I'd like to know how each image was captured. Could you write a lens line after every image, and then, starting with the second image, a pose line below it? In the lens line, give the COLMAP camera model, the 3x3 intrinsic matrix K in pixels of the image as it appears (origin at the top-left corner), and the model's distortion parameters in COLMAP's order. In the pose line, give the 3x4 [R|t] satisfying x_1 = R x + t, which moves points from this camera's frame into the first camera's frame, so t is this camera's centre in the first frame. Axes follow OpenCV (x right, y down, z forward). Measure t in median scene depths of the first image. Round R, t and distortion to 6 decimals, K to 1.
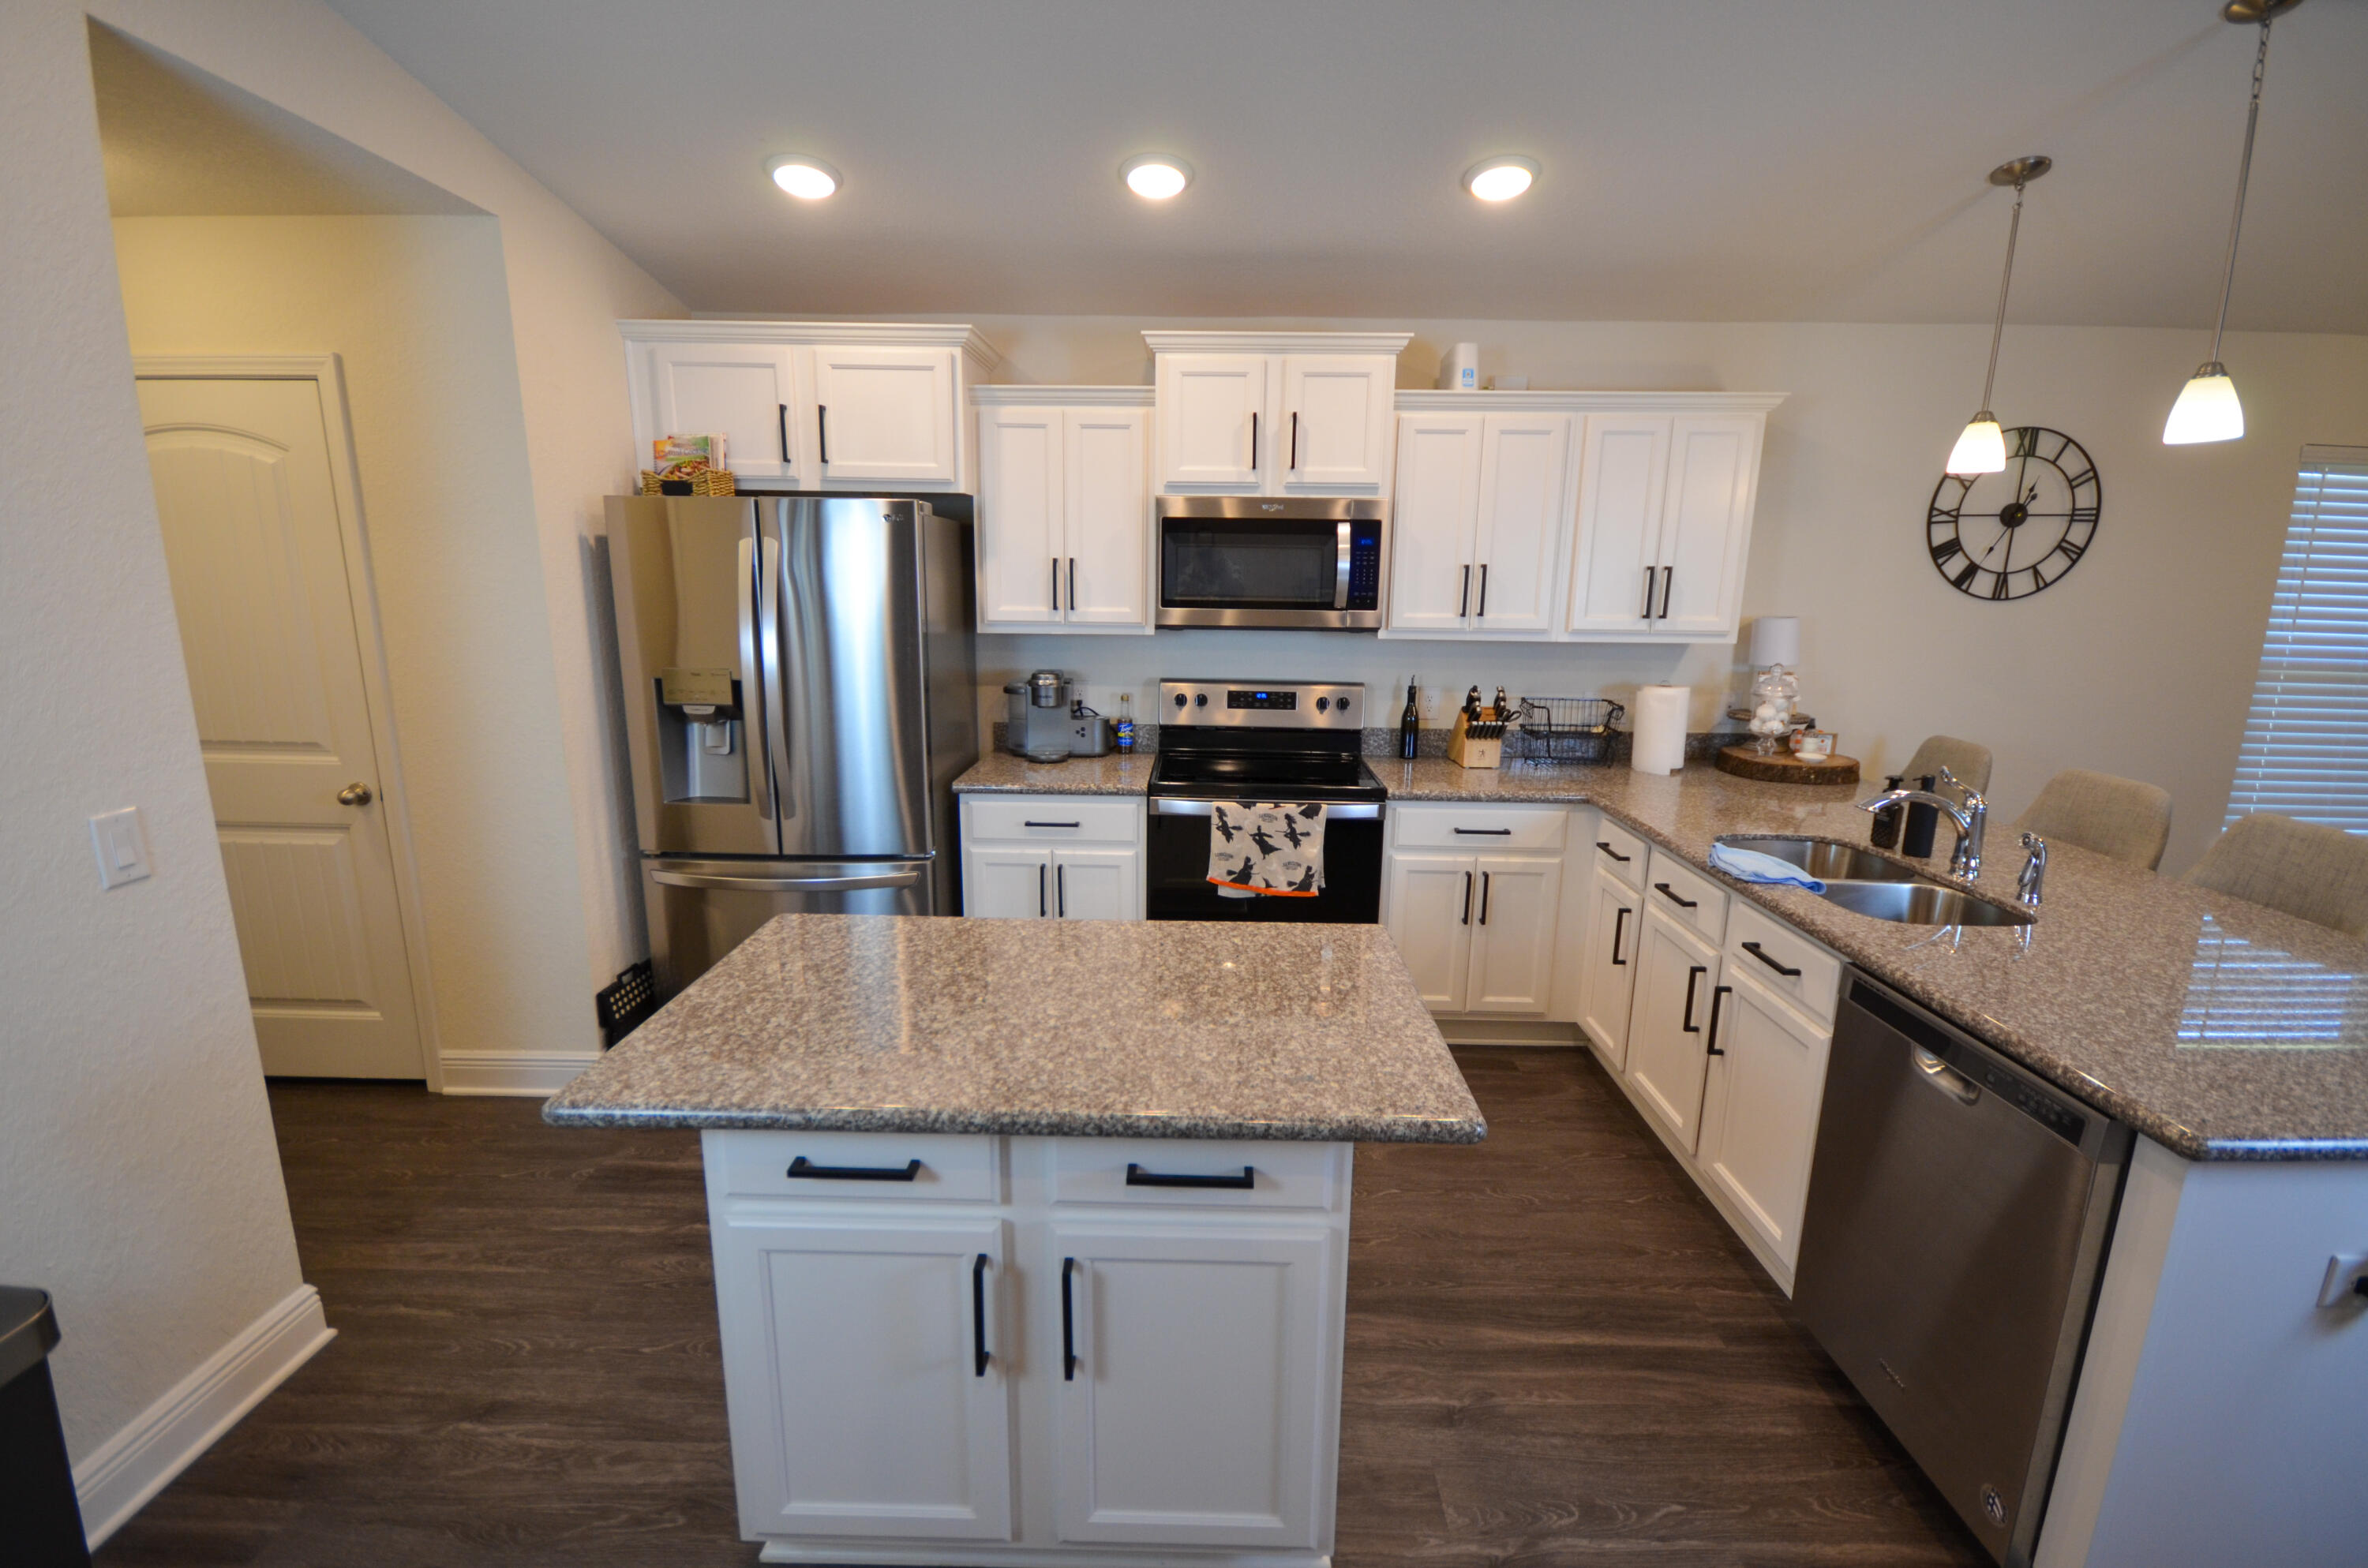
lens RADIAL K [[1036.4, 0, 1177.2], [0, 1036.4, 791.2], [0, 0, 1]] dist [0.011136, -0.014084]
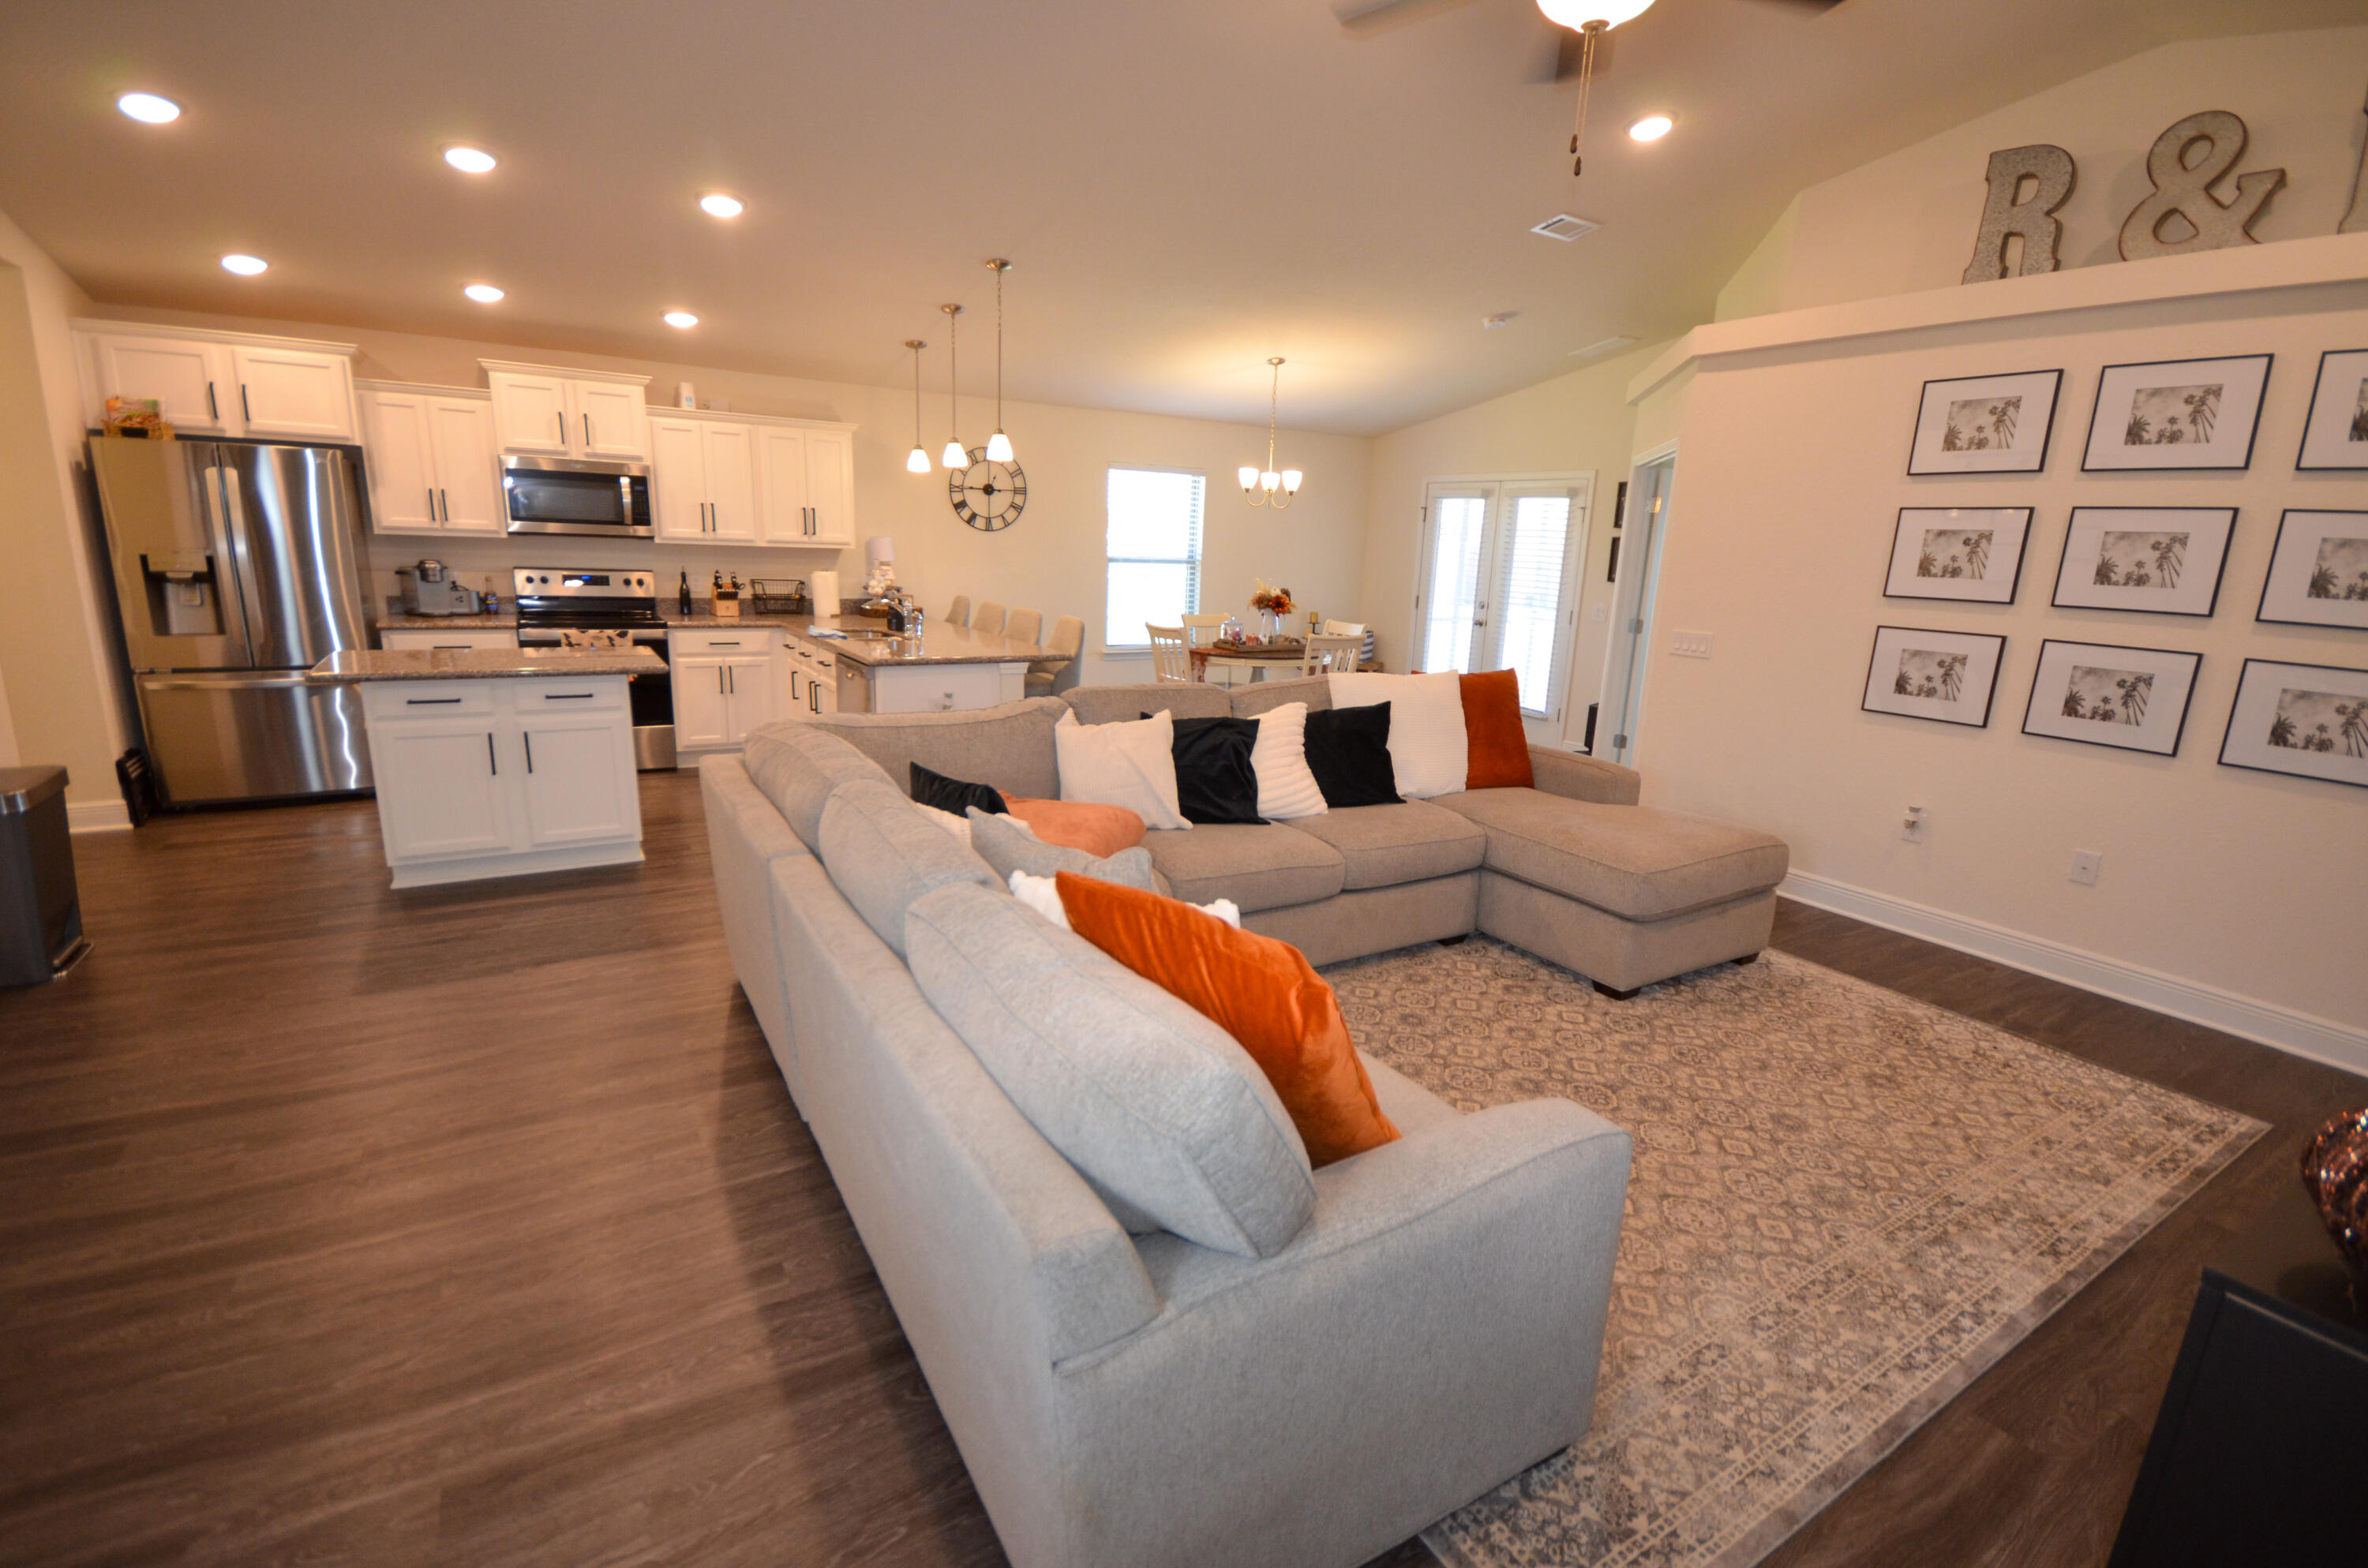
lens RADIAL K [[1054.7, 0, 1188.3], [0, 1054.7, 796.4], [0, 0, 1]] dist [0.005530, -0.008610]
pose [[0.835448, -0.109399, 0.538571, -0.067864], [0.084570, 0.993906, 0.070704, 0.240098], [-0.543024, -0.013522, 0.839608, -1.047977]]
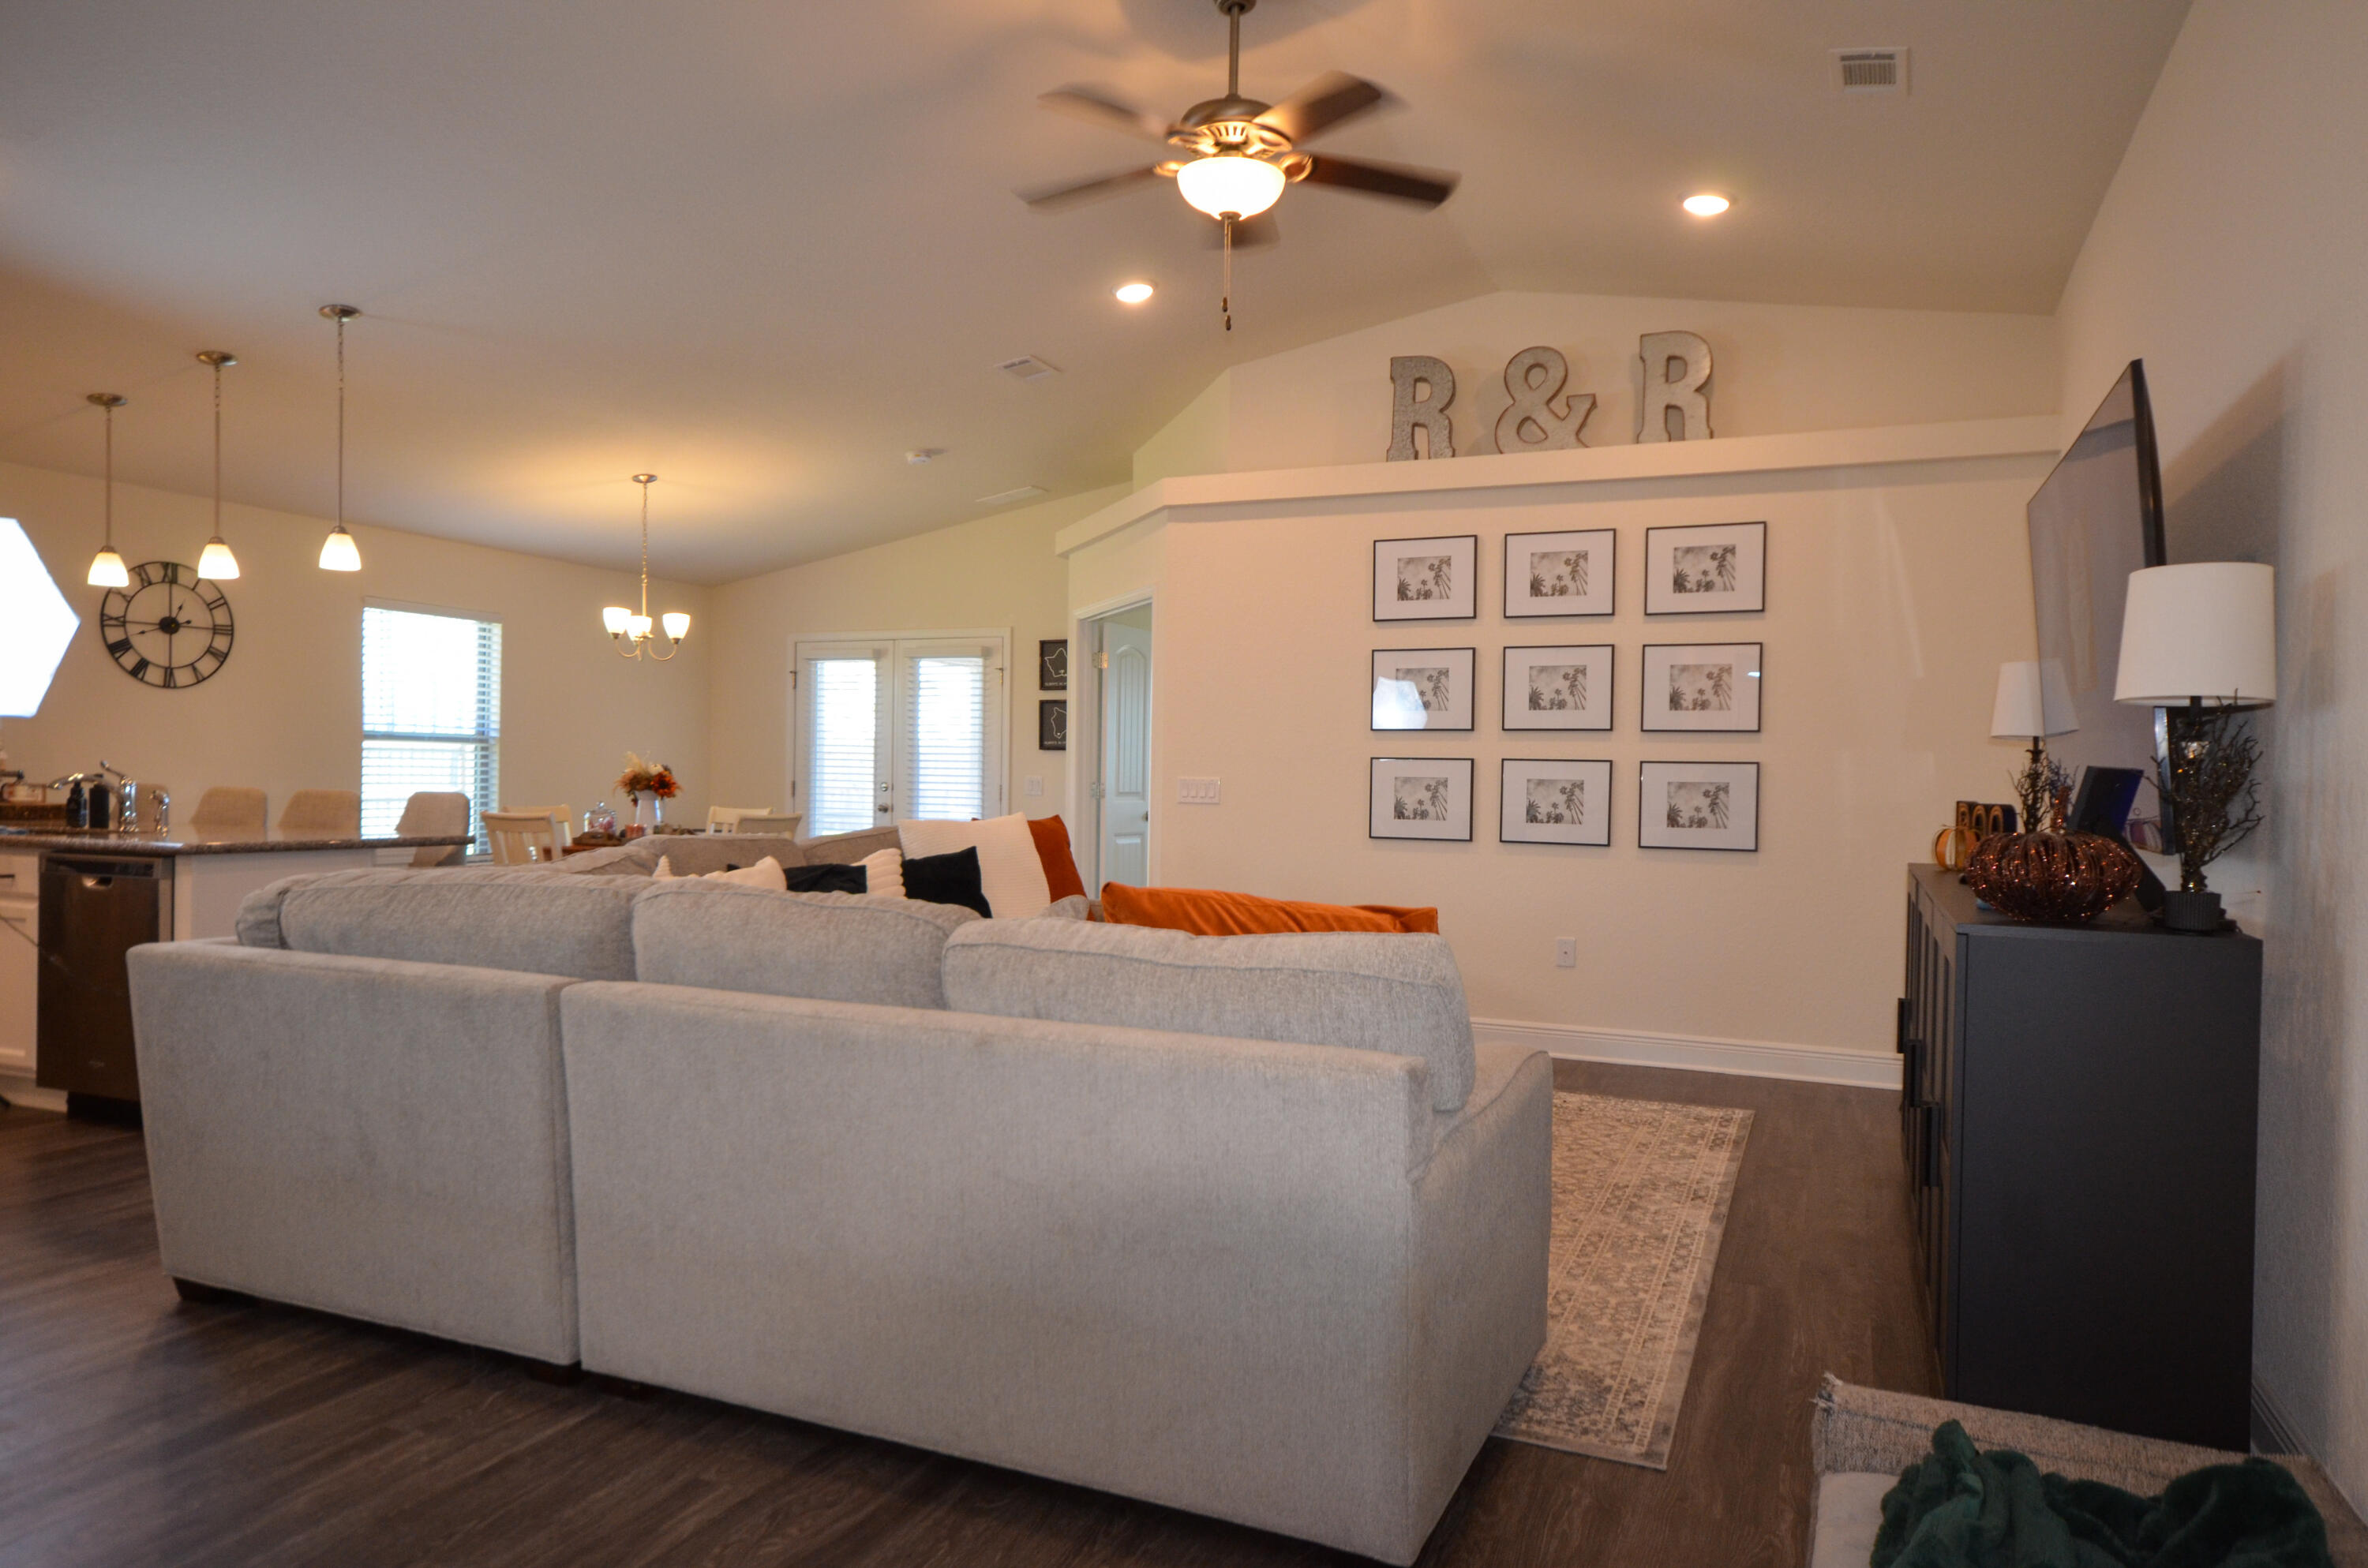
lens RADIAL K [[1476.8, 0, 1182.3], [0, 1476.8, 809.5], [0, 0, 1]] dist [0.016330, 0.013534]
pose [[0.381136, -0.023958, 0.924209, -0.505723], [0.179028, 0.982655, -0.048356, 0.309041], [-0.907020, 0.183889, 0.378814, -0.914725]]
